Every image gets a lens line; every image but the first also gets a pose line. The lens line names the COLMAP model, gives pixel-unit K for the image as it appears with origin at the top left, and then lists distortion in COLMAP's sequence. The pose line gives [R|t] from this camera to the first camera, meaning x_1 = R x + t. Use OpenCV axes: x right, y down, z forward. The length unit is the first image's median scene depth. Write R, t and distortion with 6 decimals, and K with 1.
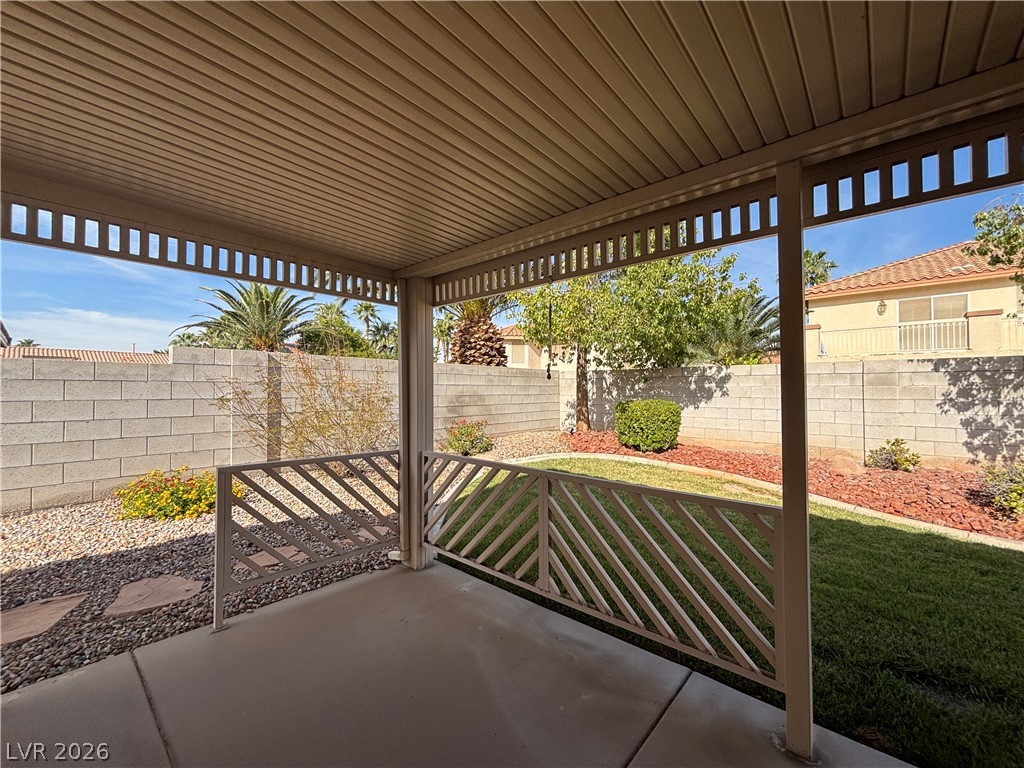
lens RADIAL K [[415.1, 0, 509.1], [0, 415.1, 382.9], [0, 0, 1]] dist [-0.001894, -0.000445]
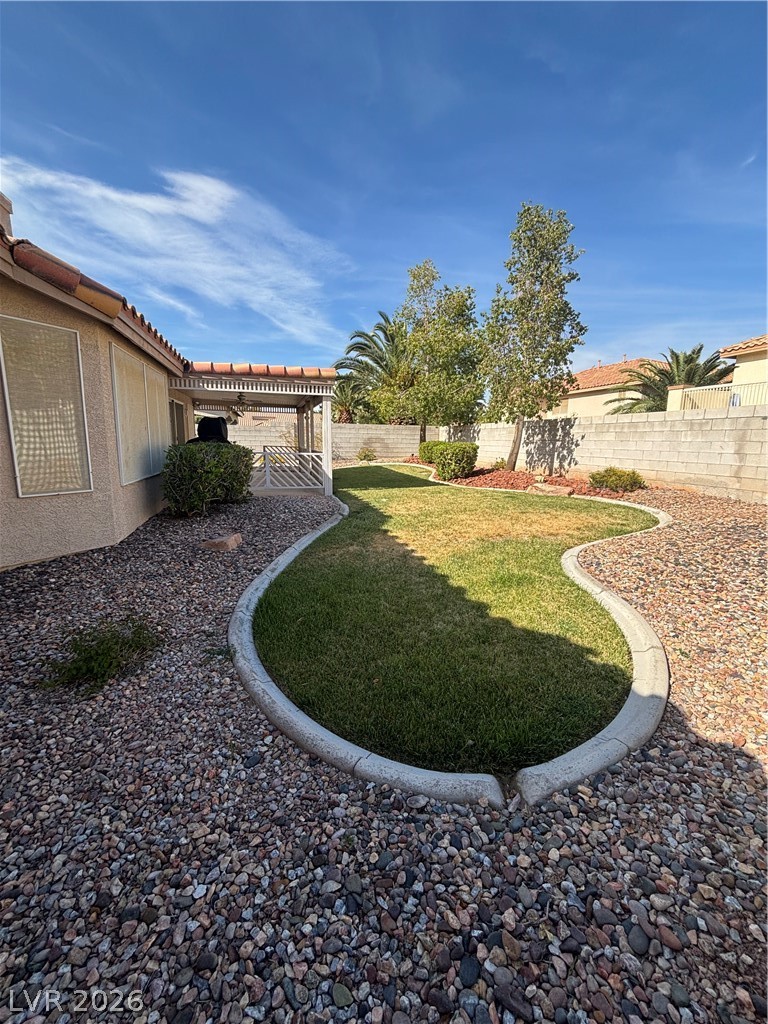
lens RADIAL K [[414.4, 0, 384.0], [0, 414.4, 512.0], [0, 0, 1]] dist [0.001268, 0.000256]
pose [[0.840563, 0.107421, -0.530957, 1.689490], [-0.006712, 0.982132, 0.188076, 0.002559], [0.541673, -0.154526, 0.826264, -1.308089]]
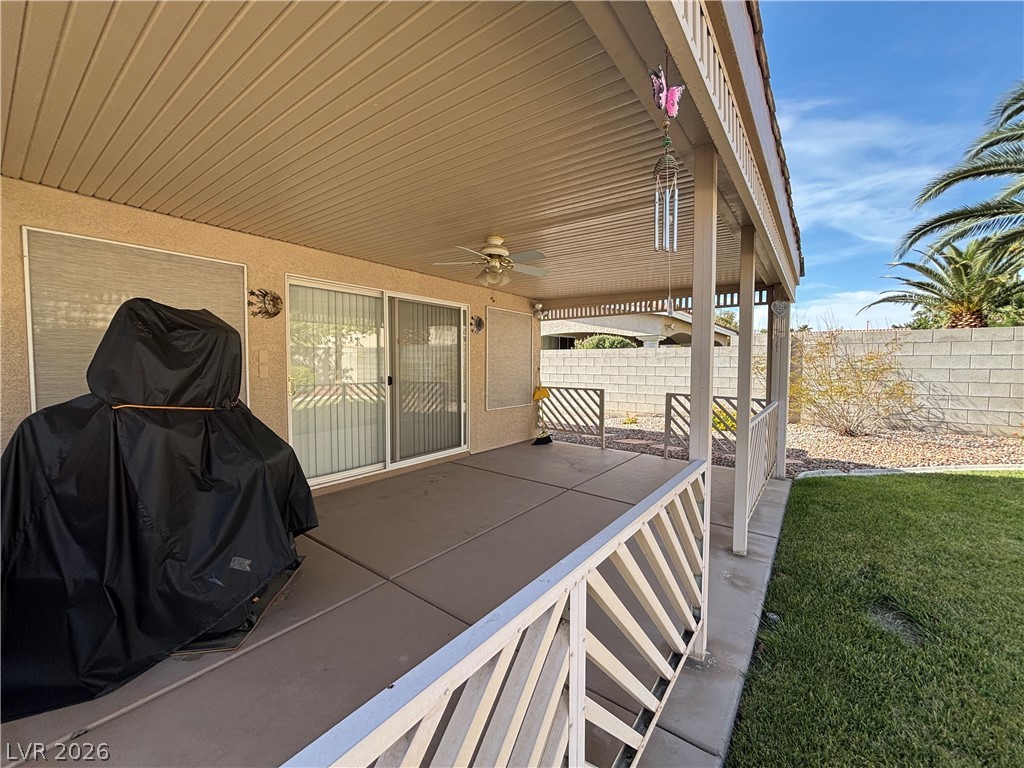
lens RADIAL K [[415.1, 0, 509.1], [0, 415.1, 382.9], [0, 0, 1]] dist [-0.001894, -0.000445]
pose [[0.080717, 0.047107, -0.995623, 0.677750], [0.013016, 0.998748, 0.048310, 0.007197], [0.996652, -0.016859, 0.080002, -0.046333]]
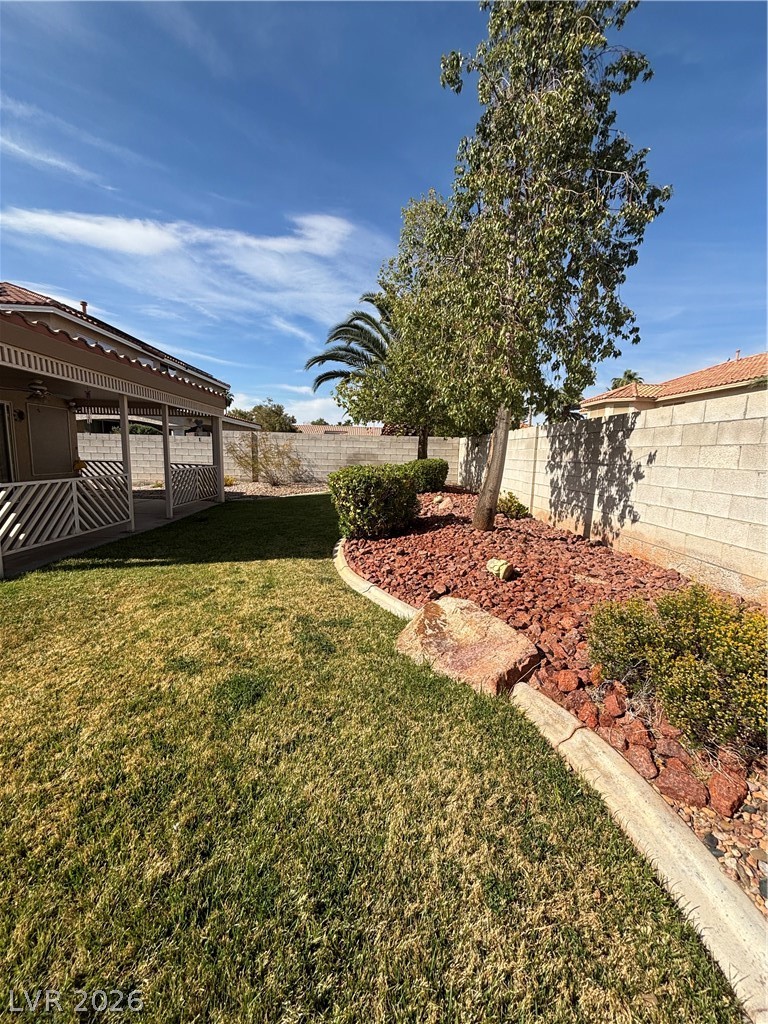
lens RADIAL K [[415.1, 0, 382.9], [0, 415.1, 511.2], [0, 0, 1]] dist [-0.001894, -0.000445]
pose [[0.689595, 0.120351, -0.714125, 1.634493], [-0.013451, 0.988053, 0.153527, 0.003345], [0.724070, -0.096266, 0.682976, -0.144202]]
